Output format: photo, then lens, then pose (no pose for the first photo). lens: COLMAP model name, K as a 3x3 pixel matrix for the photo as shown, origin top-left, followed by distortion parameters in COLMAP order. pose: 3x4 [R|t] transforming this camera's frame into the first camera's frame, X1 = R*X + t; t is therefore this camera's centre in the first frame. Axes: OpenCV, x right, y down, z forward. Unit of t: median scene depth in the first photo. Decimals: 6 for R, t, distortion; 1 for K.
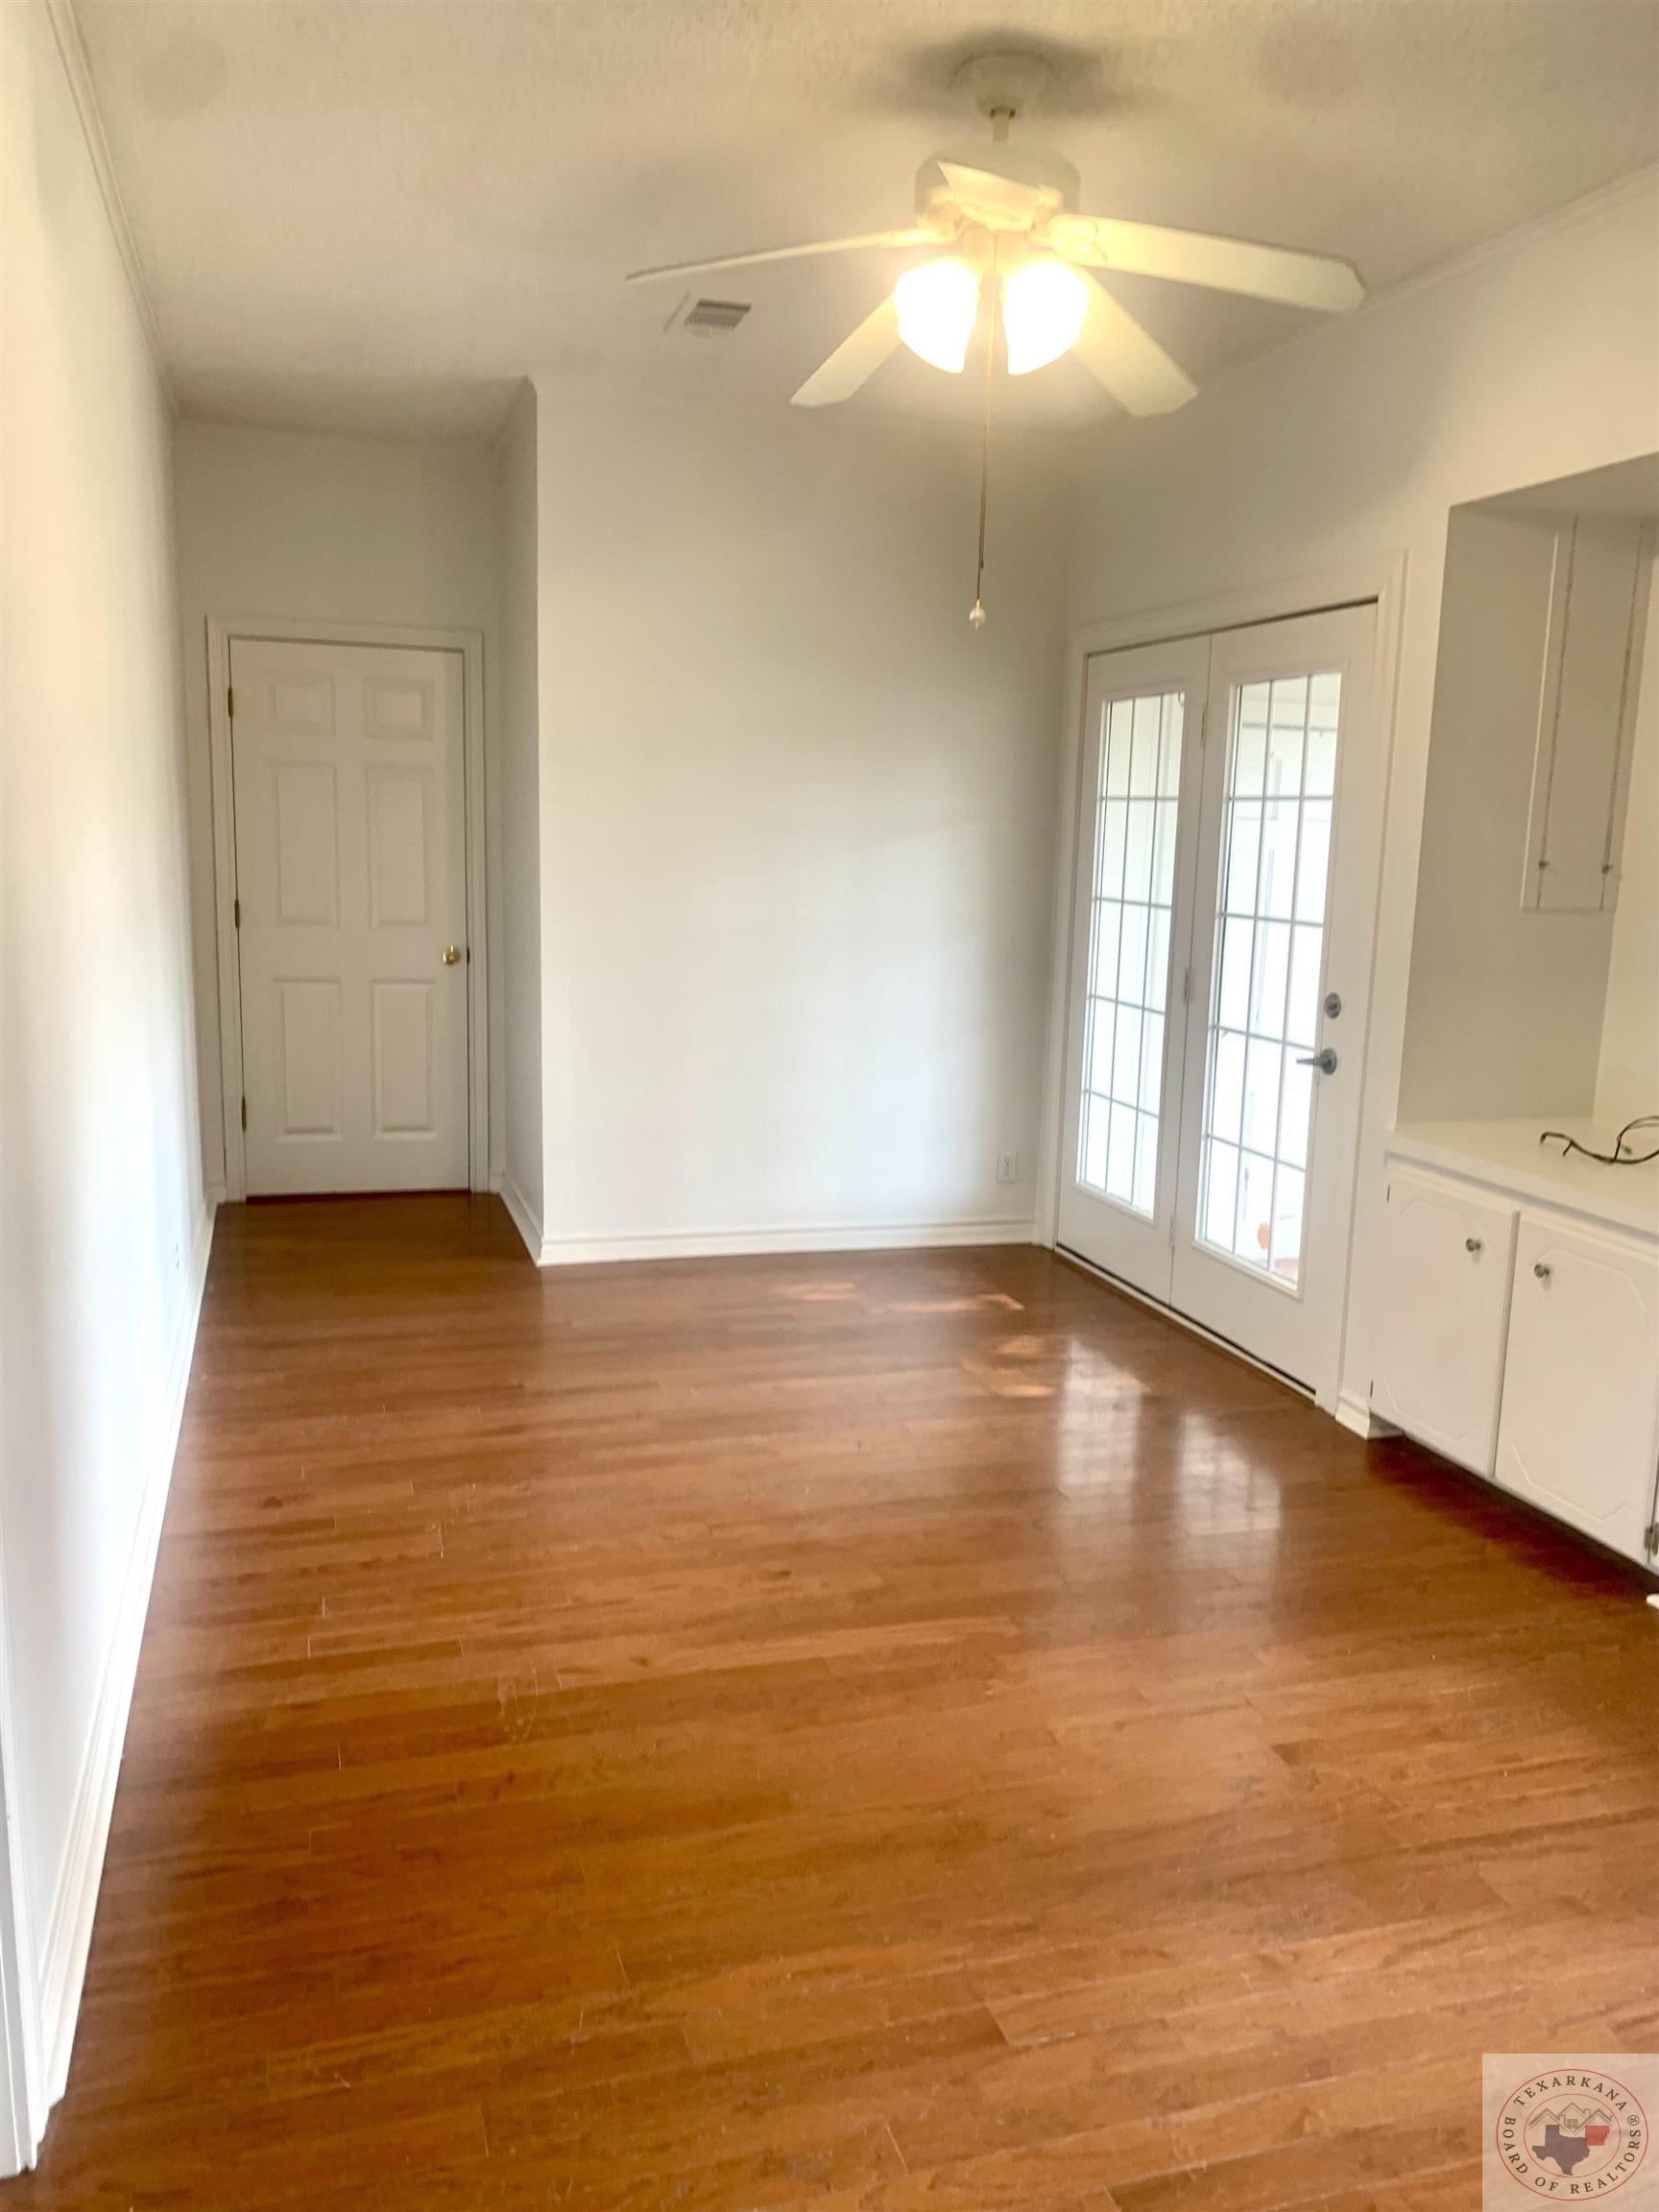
lens RADIAL K [[1704.6, 0, 827.6], [0, 1704.6, 1089.4], [0, 0, 1]] dist [0.025092, -0.011871]
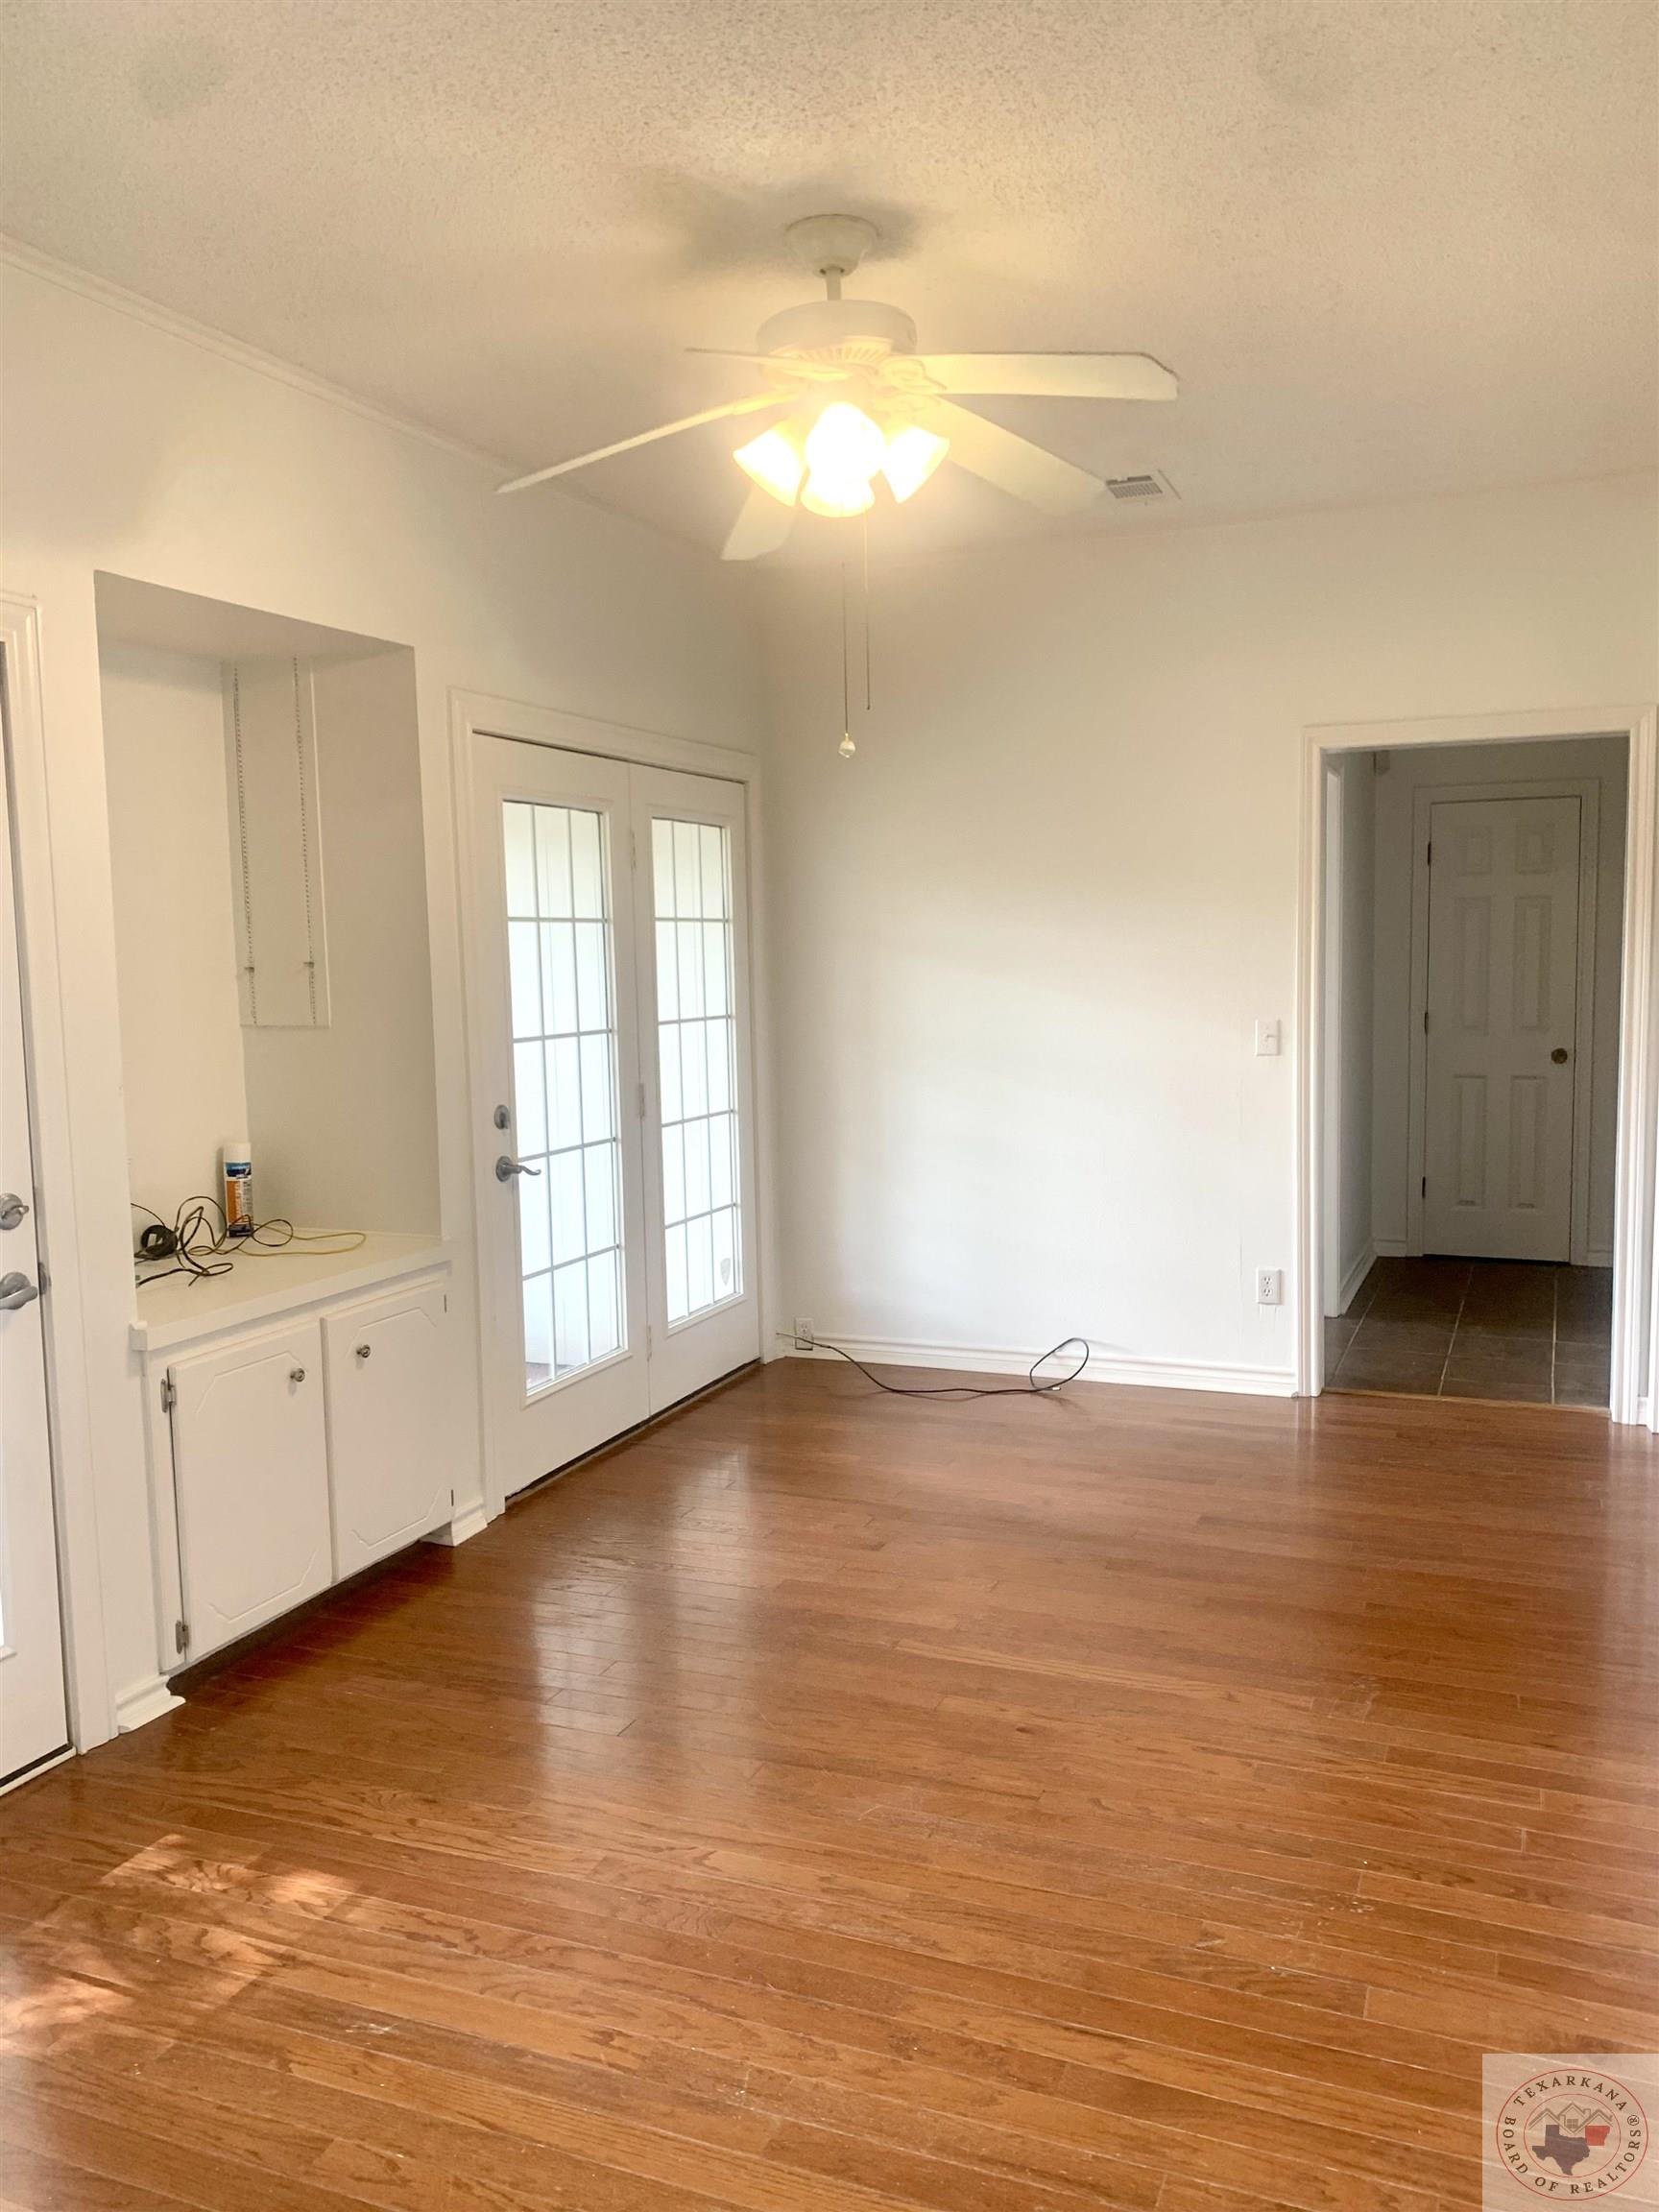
lens RADIAL K [[1704.6, 0, 833.4], [0, 1704.6, 1128.3], [0, 0, 1]] dist [0.025092, -0.011871]
pose [[-0.766541, -0.085000, 0.636545, -0.509935], [0.100789, 0.962995, 0.249965, -0.282668], [-0.634237, 0.255766, -0.729608, 1.635279]]
